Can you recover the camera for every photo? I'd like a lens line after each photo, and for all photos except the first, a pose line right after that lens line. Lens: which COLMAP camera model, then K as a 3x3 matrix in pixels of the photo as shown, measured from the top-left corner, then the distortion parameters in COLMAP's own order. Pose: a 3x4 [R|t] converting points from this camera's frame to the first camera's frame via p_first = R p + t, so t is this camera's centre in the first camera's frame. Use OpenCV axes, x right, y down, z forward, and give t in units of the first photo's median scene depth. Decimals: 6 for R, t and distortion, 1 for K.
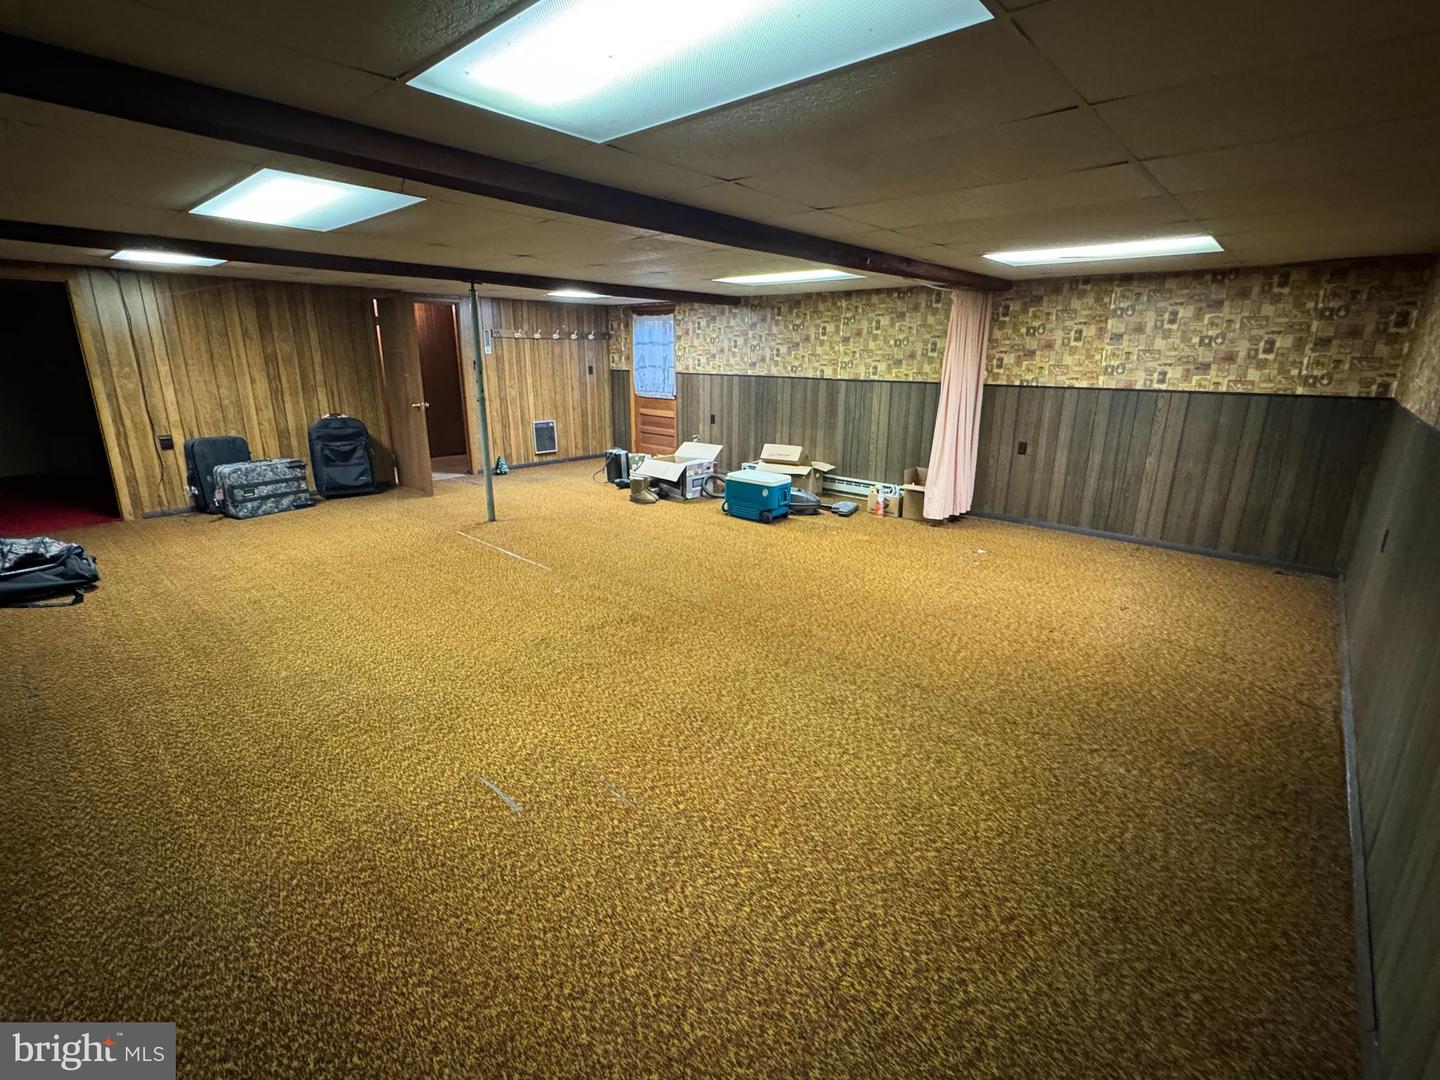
lens RADIAL K [[655.9, 0, 720.0], [0, 655.9, 540.0], [0, 0, 1]] dist [-0.017747, 0.000447]
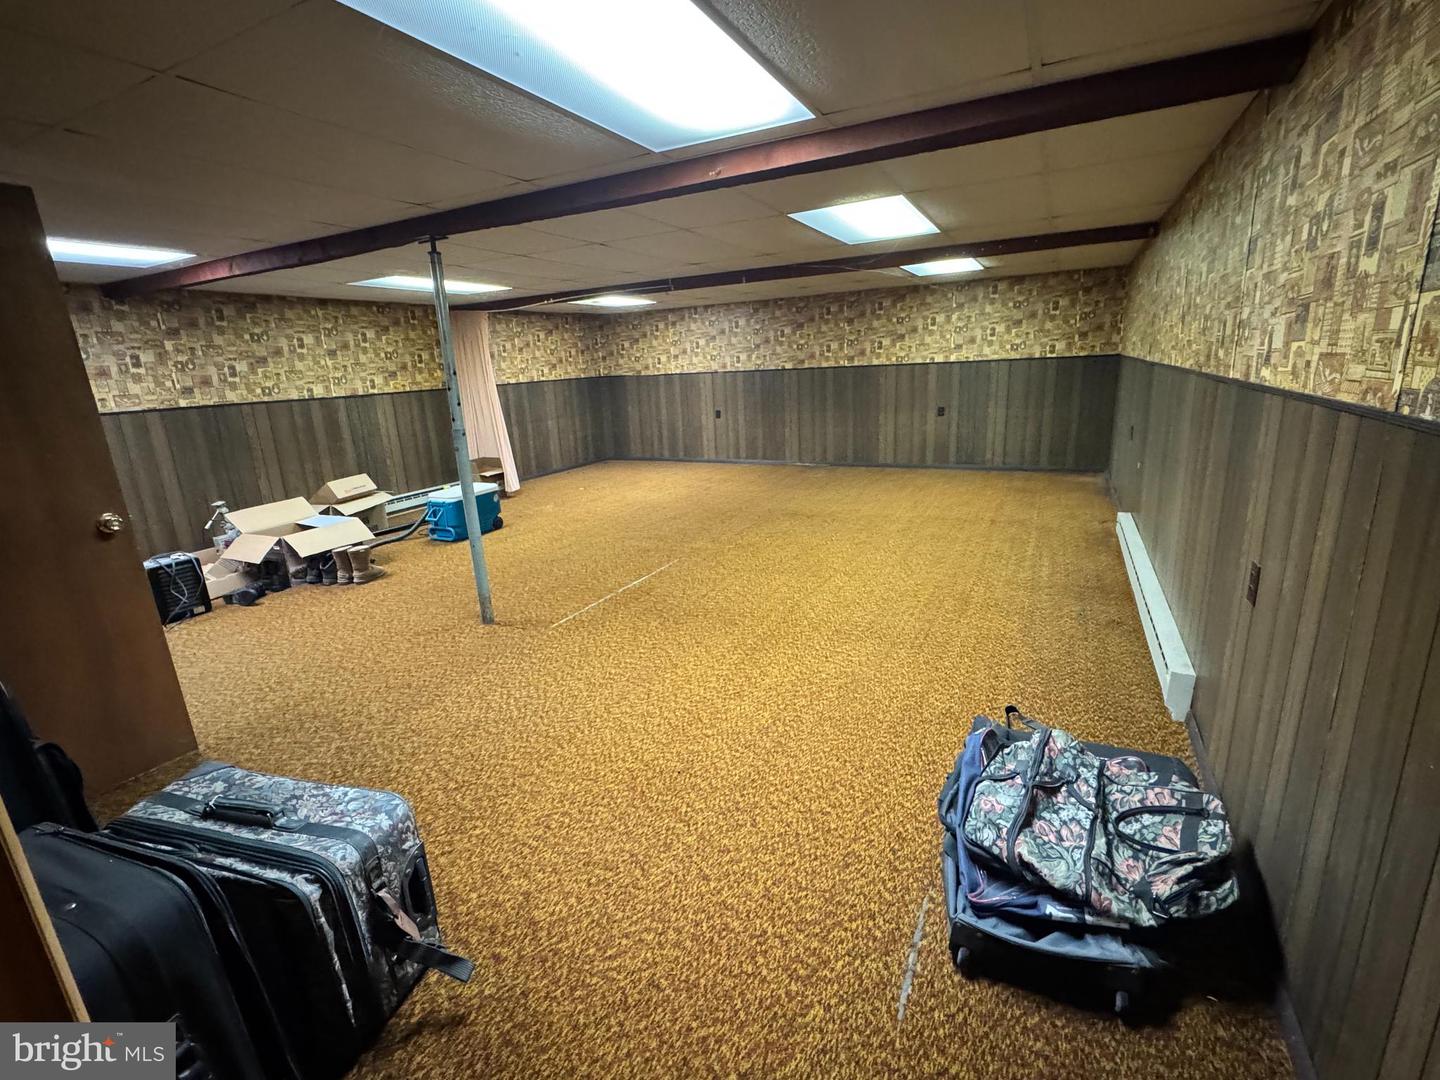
lens RADIAL K [[655.9, 0, 720.0], [0, 655.9, 540.0], [0, 0, 1]] dist [-0.017747, 0.000447]
pose [[-0.254535, -0.255159, 0.932795, -0.838563], [0.298325, 0.896804, 0.326719, -0.207393], [-0.919899, 0.361438, -0.152148, 0.734061]]
